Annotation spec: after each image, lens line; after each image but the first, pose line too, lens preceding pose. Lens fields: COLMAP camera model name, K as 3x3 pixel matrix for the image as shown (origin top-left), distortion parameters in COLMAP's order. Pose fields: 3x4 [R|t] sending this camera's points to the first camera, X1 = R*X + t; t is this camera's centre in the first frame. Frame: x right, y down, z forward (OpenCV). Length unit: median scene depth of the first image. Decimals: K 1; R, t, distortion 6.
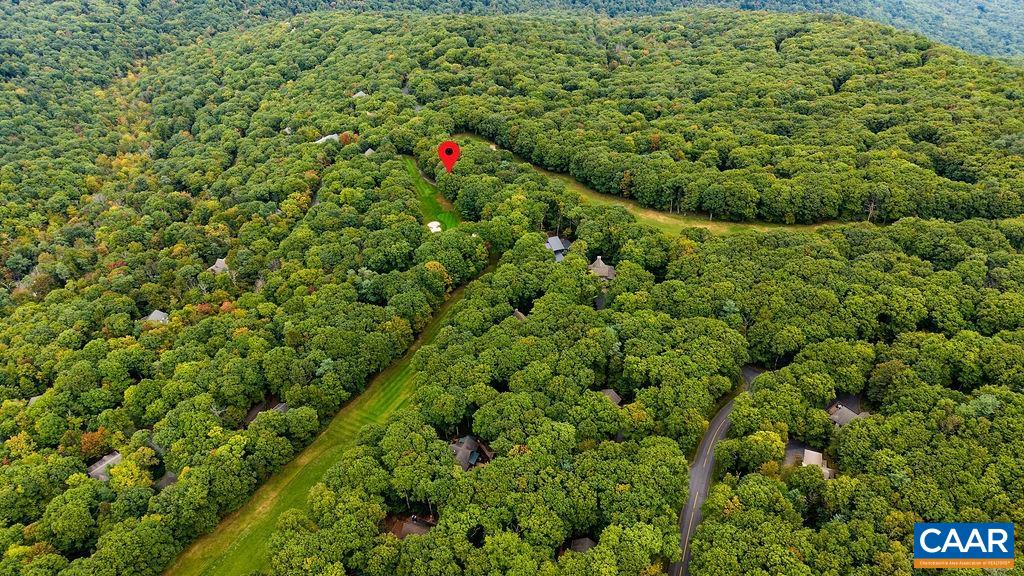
lens RADIAL K [[677.4, 0, 515.6], [0, 677.4, 282.9], [0, 0, 1]] dist [0.025621, -0.028525]
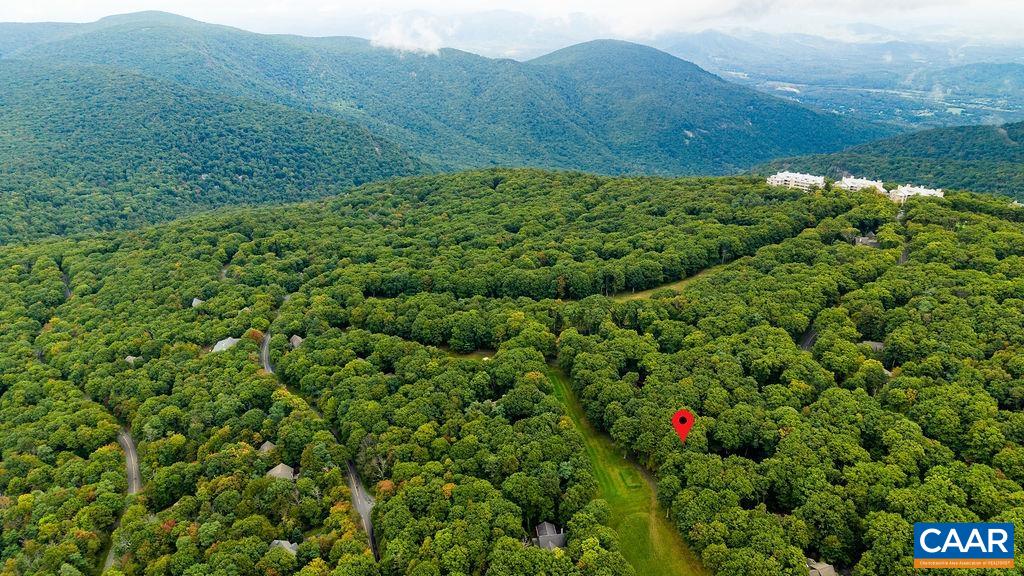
lens RADIAL K [[677.4, 0, 509.5], [0, 677.4, 283.3], [0, 0, 1]] dist [0.025621, -0.028525]
pose [[0.773545, -0.236623, 0.587909, -0.676888], [0.378694, 0.916428, -0.129423, -0.031536], [-0.508152, 0.322752, 0.798506, 0.063614]]
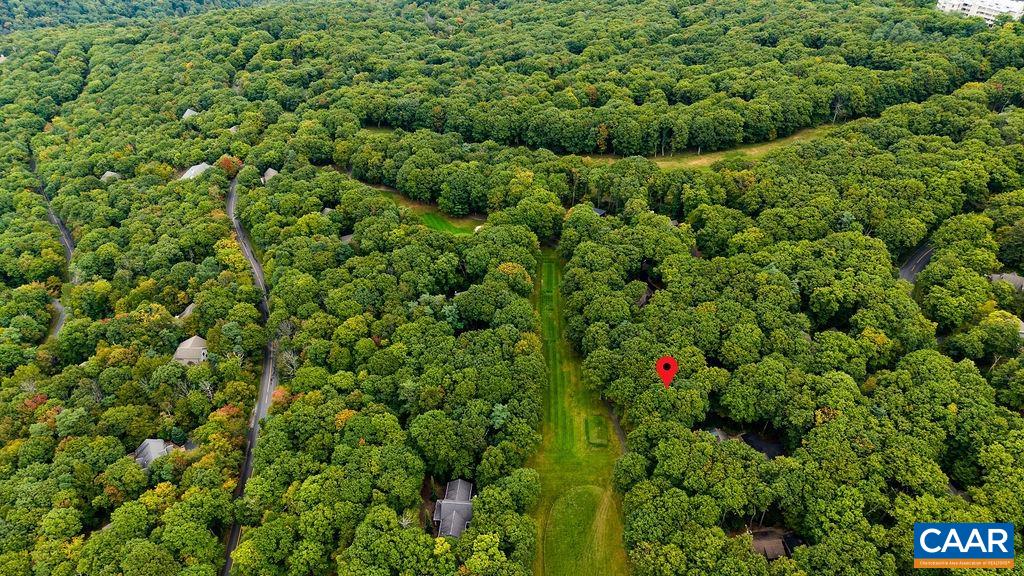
lens RADIAL K [[677.4, 0, 509.6], [0, 677.4, 285.1], [0, 0, 1]] dist [0.025621, -0.028525]
pose [[0.885397, -0.281521, 0.369889, -0.384618], [0.274679, 0.958817, 0.072257, -0.057332], [-0.374997, 0.037625, 0.926262, 0.188488]]
